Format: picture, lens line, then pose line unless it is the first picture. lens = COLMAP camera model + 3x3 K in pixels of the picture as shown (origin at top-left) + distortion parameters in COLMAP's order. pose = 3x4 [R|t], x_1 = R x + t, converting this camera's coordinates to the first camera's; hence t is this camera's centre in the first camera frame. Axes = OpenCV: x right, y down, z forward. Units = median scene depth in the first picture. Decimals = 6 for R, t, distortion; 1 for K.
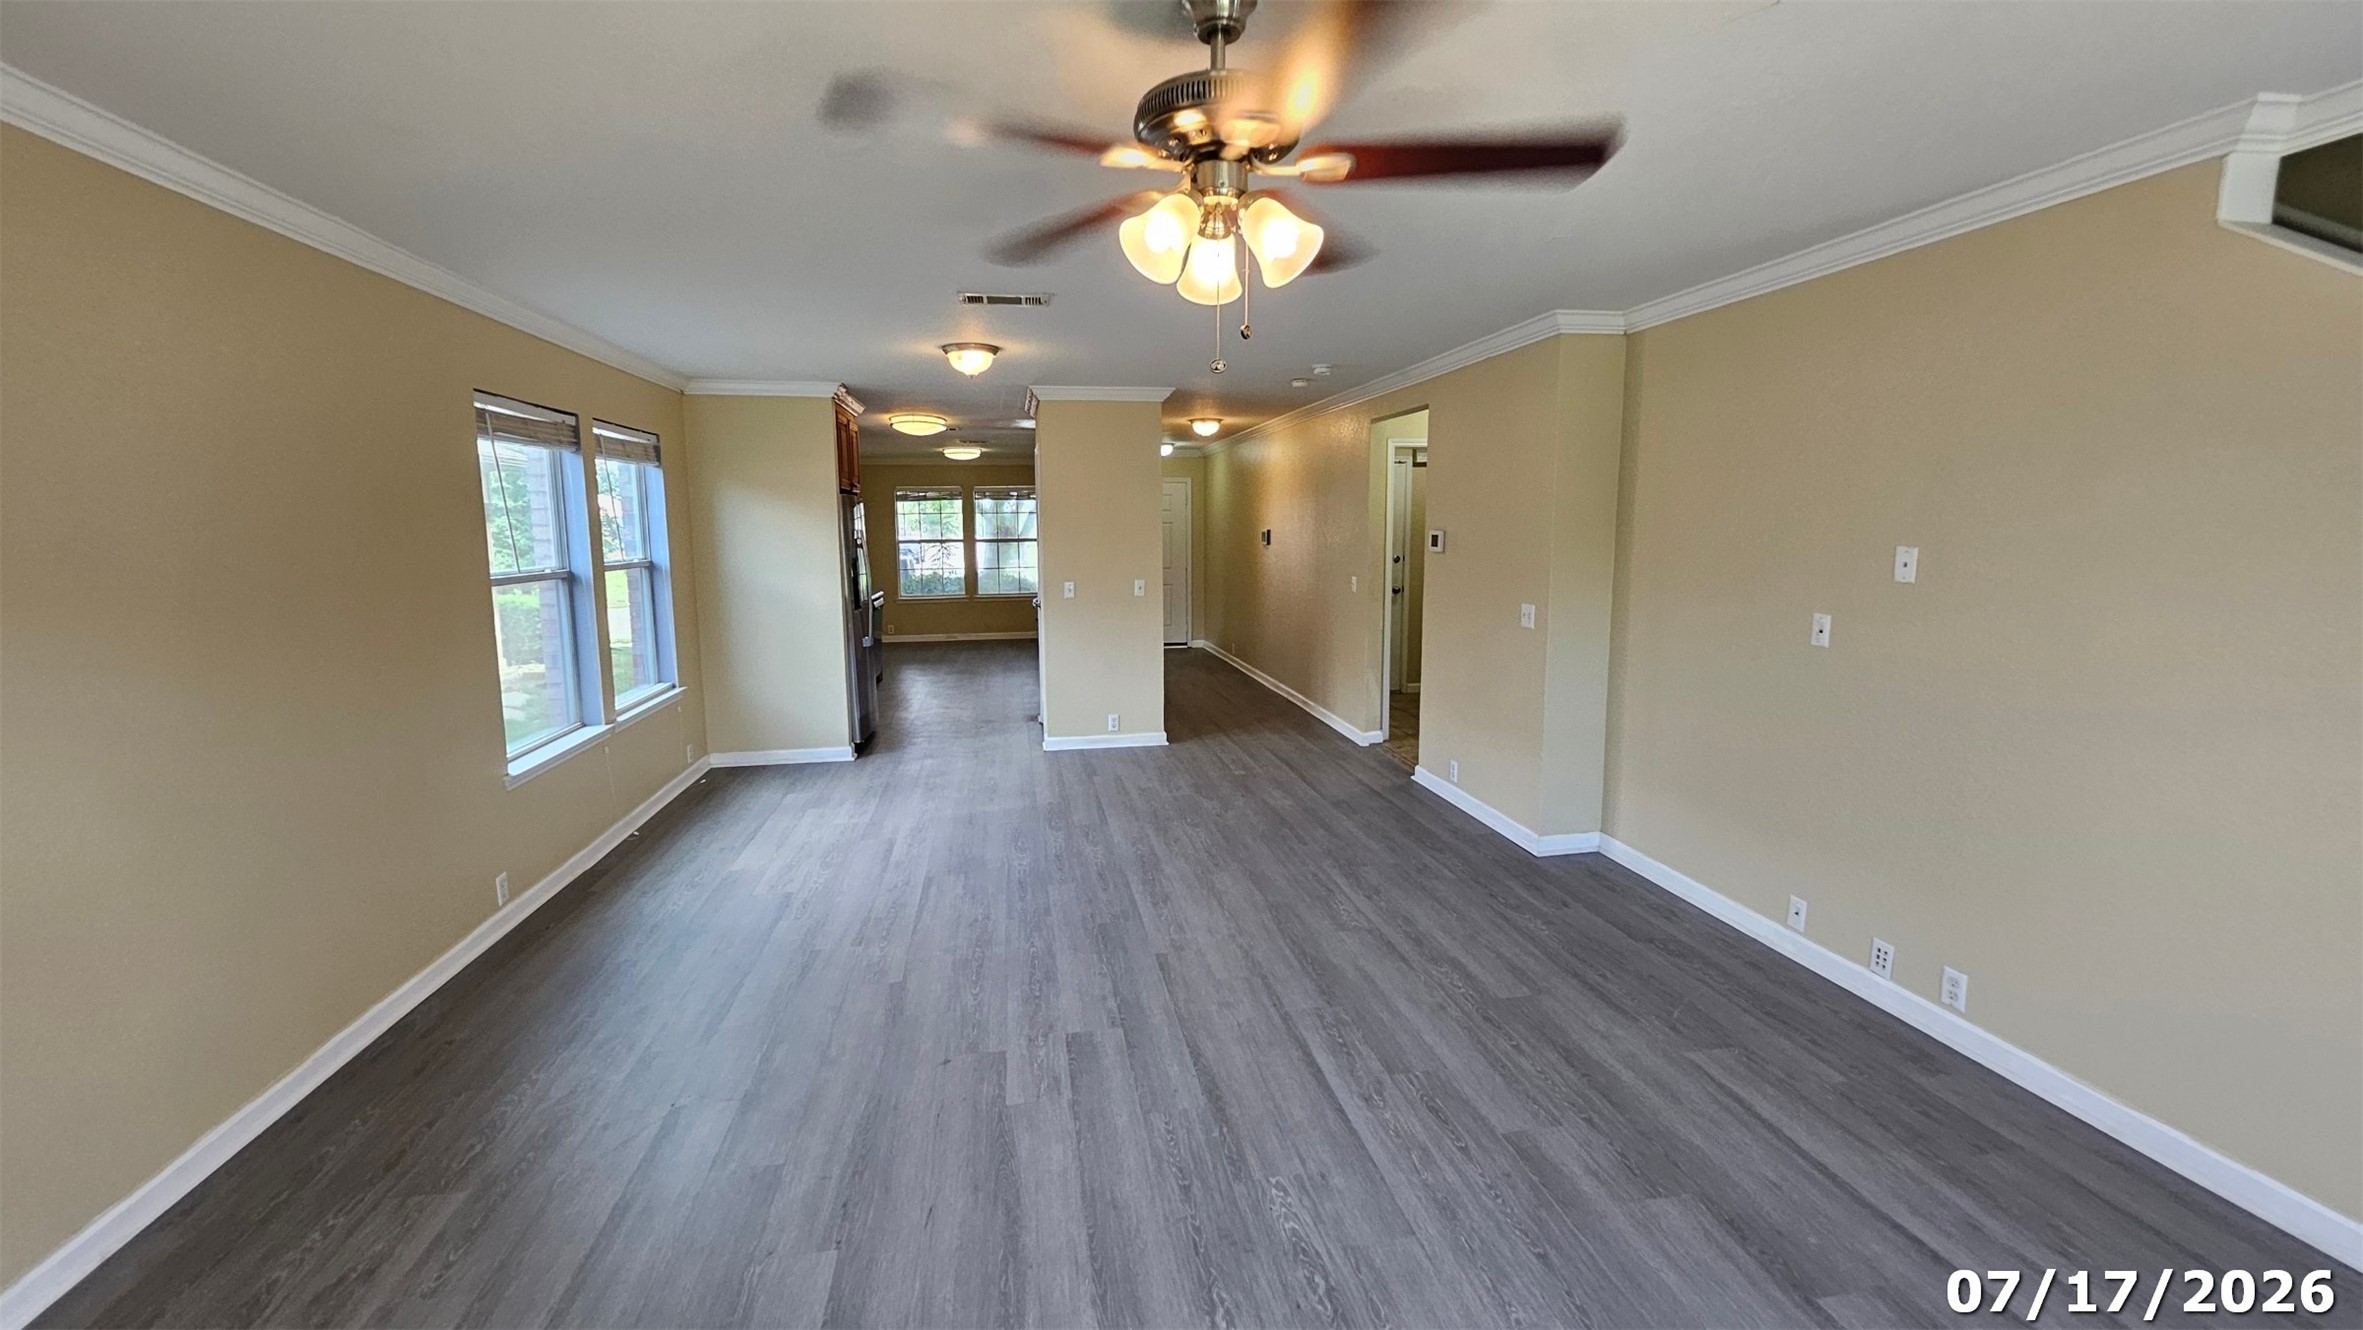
lens RADIAL K [[966.0, 0, 1191.6], [0, 966.0, 660.4], [0, 0, 1]] dist [-0.018259, -0.000318]
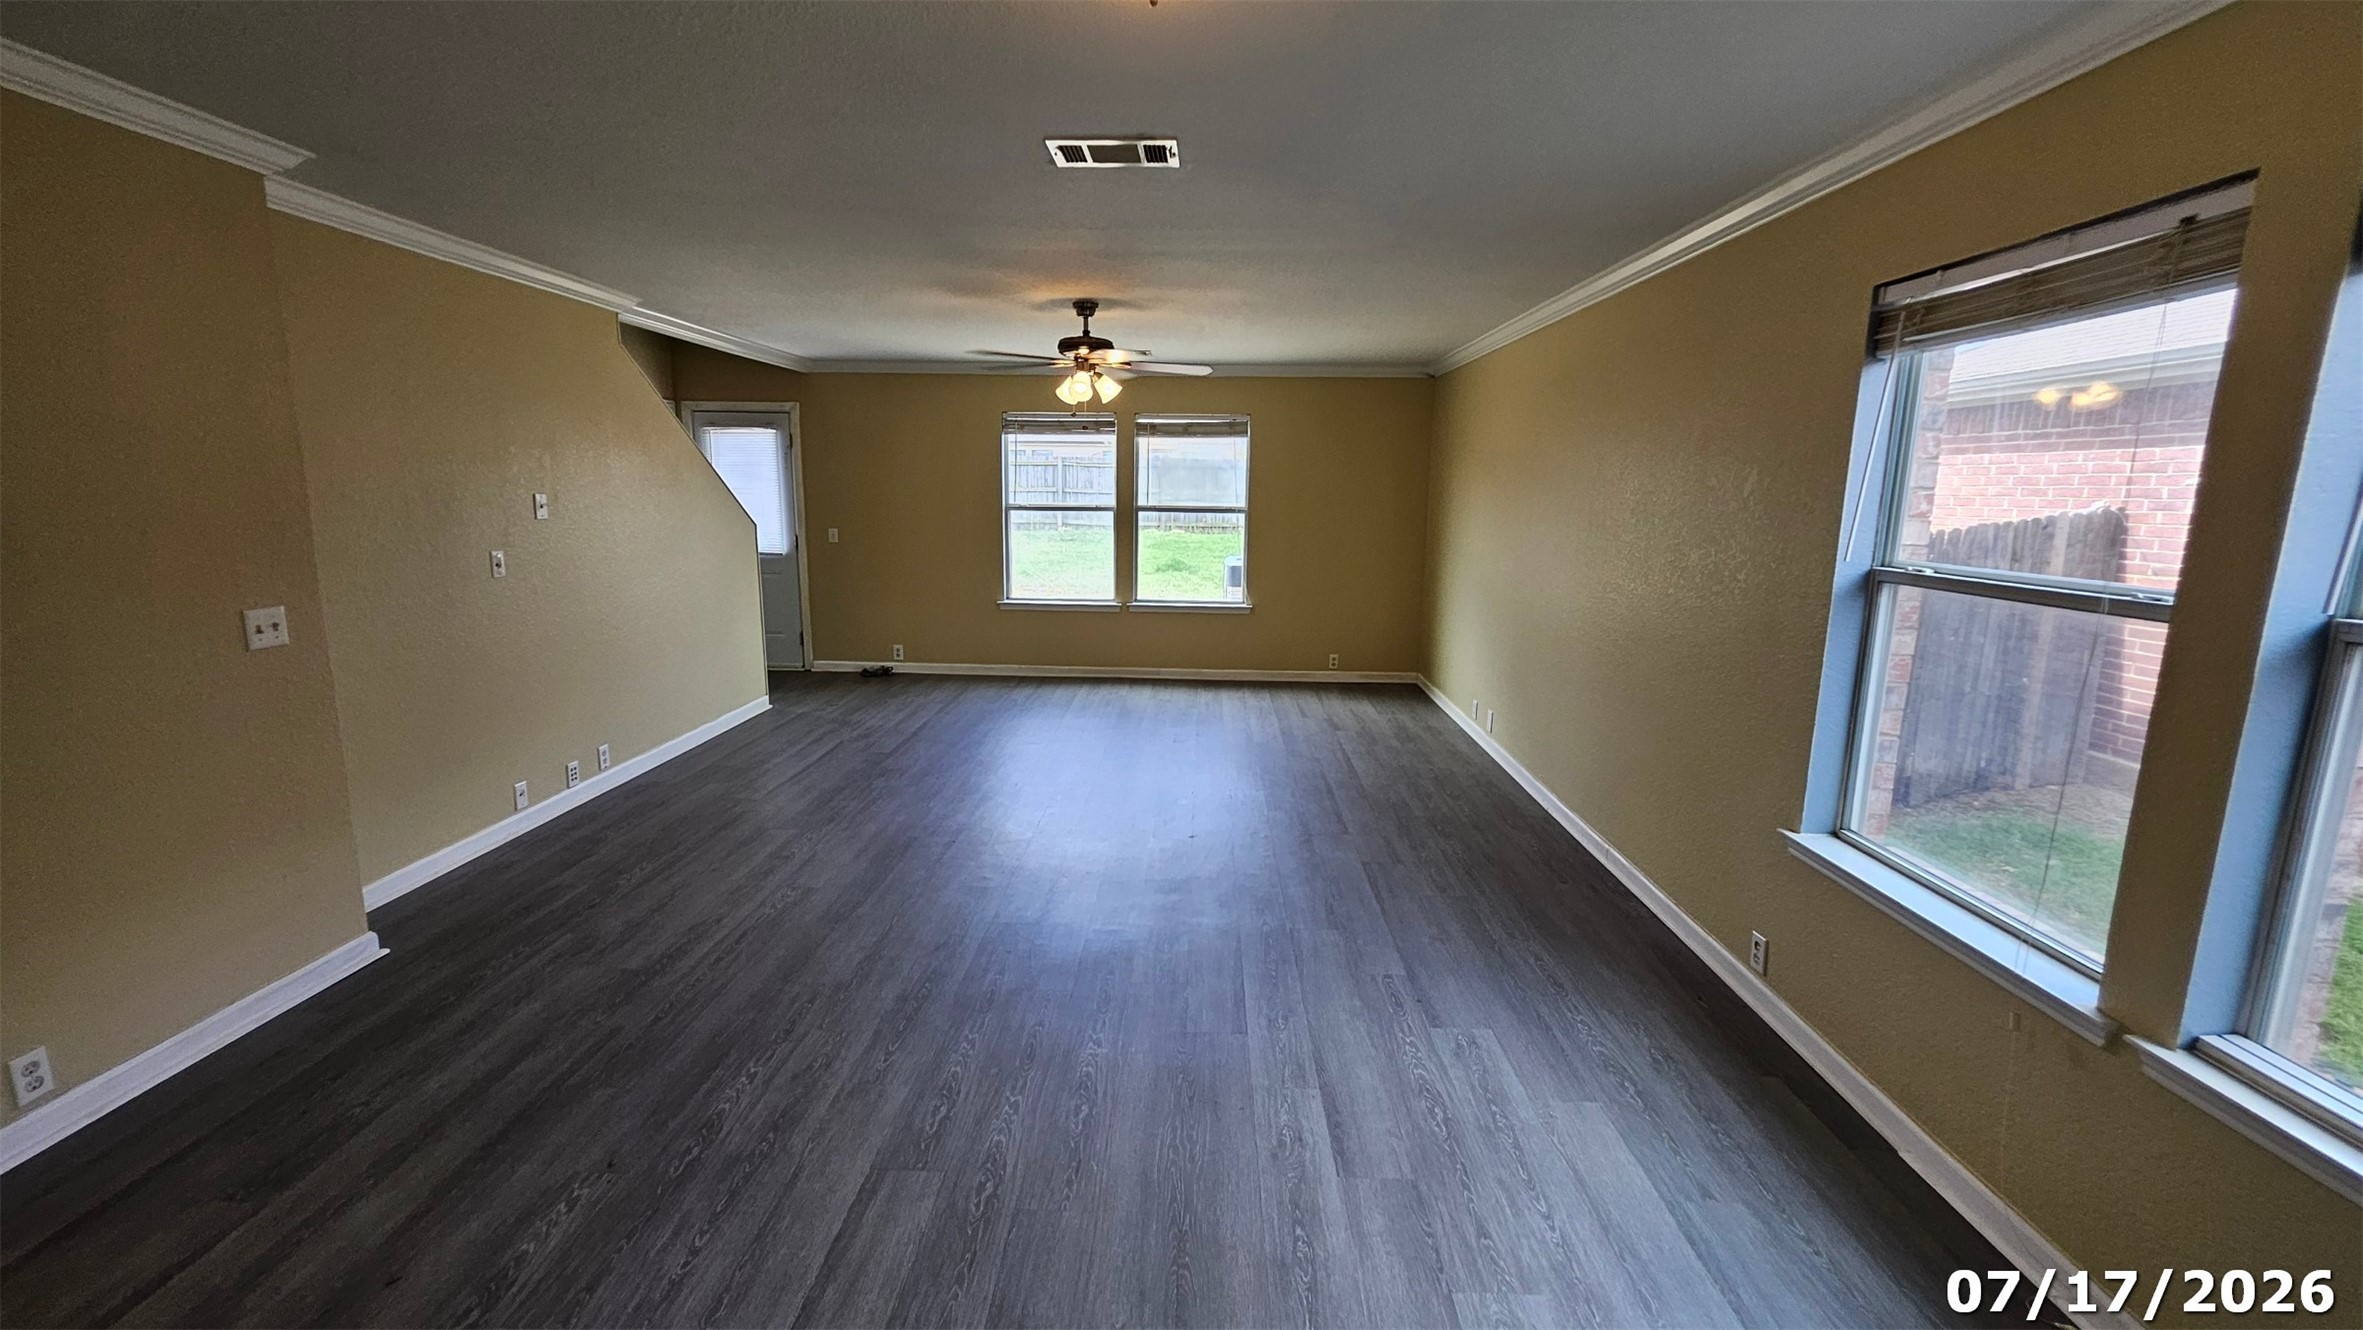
lens RADIAL K [[966.0, 0, 1190.3], [0, 966.0, 654.6], [0, 0, 1]] dist [-0.018259, -0.000318]
pose [[-0.979008, -0.044981, 0.198798, -0.353408], [0.017793, 0.952761, 0.303199, -0.210575], [-0.203045, 0.300371, -0.931960, 1.519792]]
